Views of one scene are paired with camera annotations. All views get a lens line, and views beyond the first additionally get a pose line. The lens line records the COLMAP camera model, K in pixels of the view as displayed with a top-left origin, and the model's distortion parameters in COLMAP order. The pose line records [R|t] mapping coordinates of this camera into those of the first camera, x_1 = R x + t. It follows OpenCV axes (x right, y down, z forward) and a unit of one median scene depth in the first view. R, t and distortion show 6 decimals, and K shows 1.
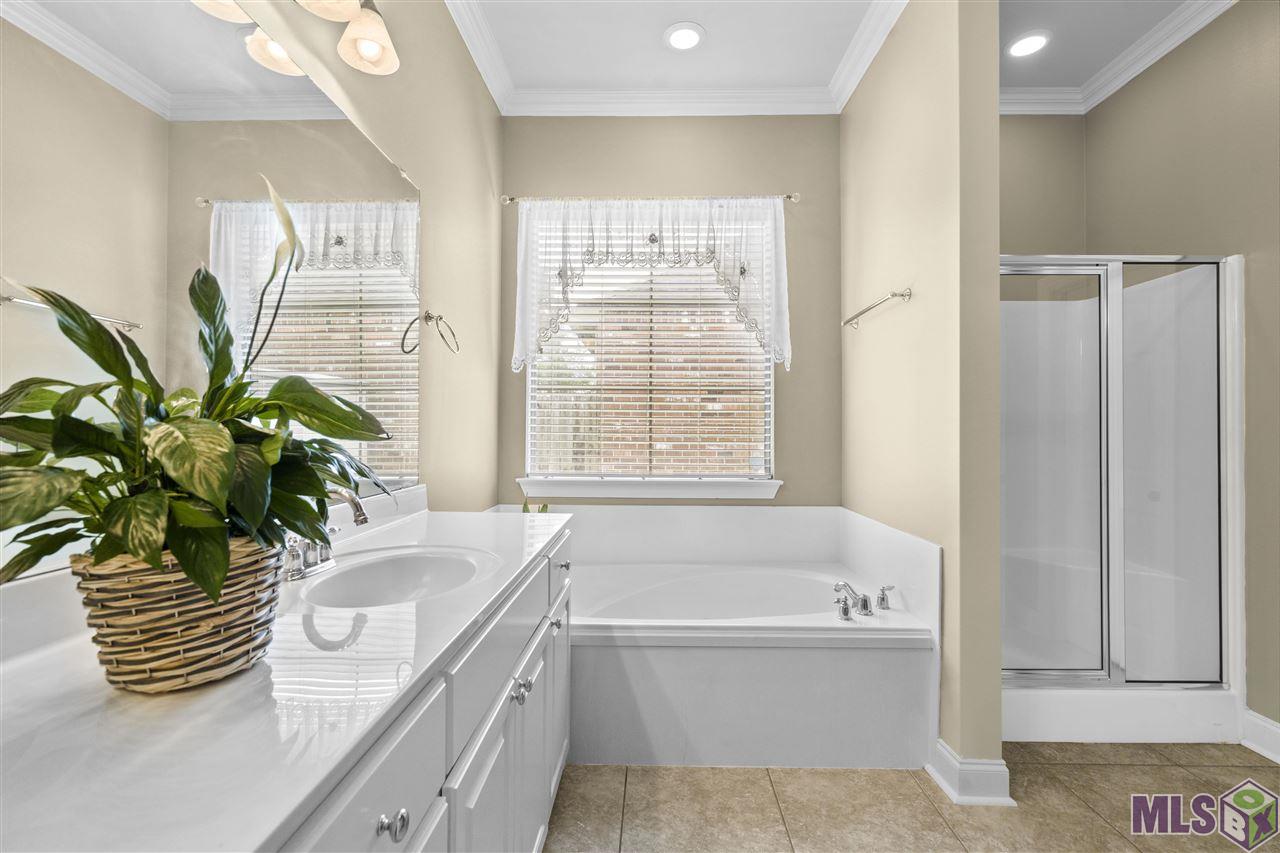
lens RADIAL K [[578.7, 0, 640.0], [0, 578.7, 426.8], [0, 0, 1]] dist [-0.003470, 0.001283]
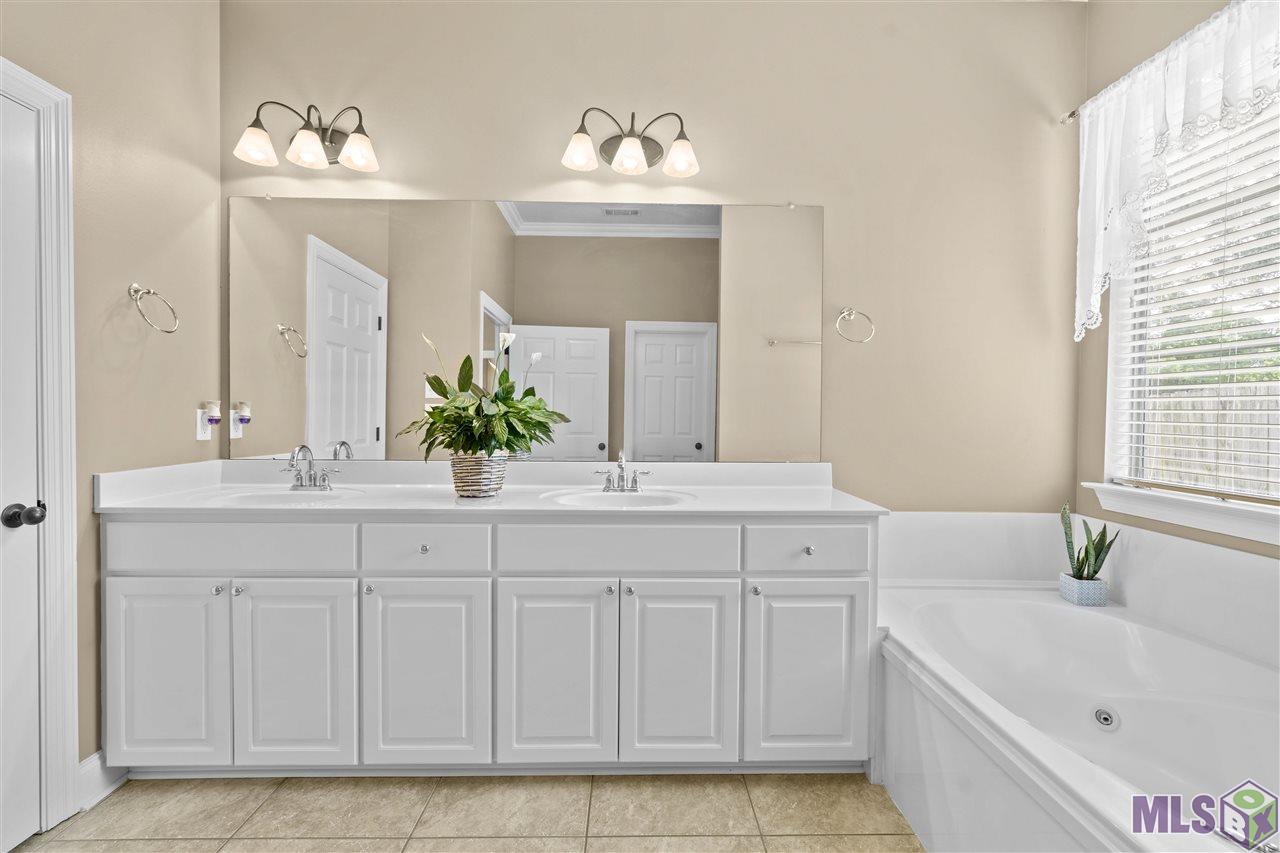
lens RADIAL K [[578.7, 0, 640.9], [0, 578.7, 428.2], [0, 0, 1]] dist [-0.003470, 0.001283]
pose [[0.049724, 0.014139, -0.998663, 0.517514], [-0.001462, 0.999900, 0.014084, 0.009364], [0.998762, 0.000759, 0.049740, 0.400464]]
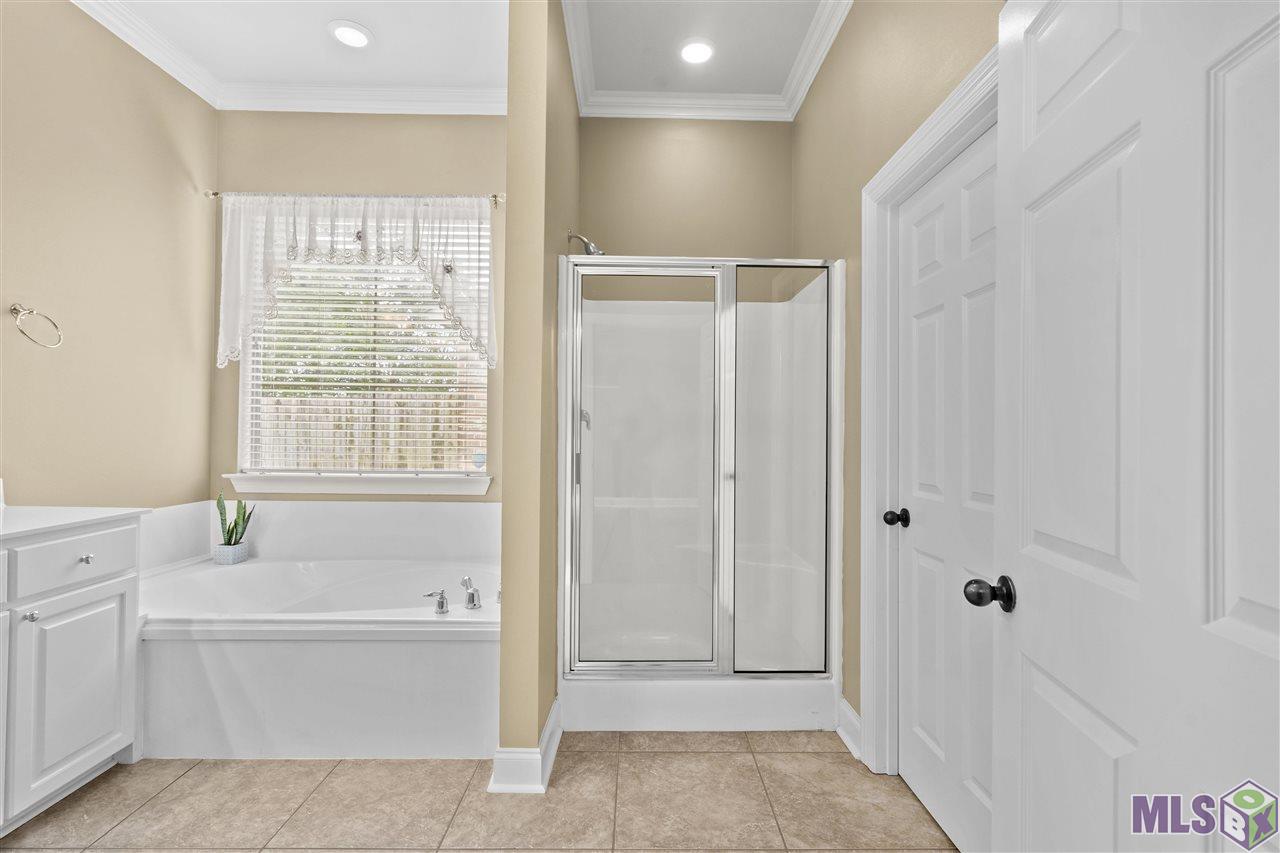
lens RADIAL K [[578.7, 0, 639.9], [0, 578.7, 427.1], [0, 0, 1]] dist [-0.003470, 0.001283]
pose [[0.999416, 0.005669, 0.033683, 0.481135], [-0.005692, 0.999984, 0.000571, 0.003317], [-0.033679, -0.000763, 0.999432, -0.018848]]
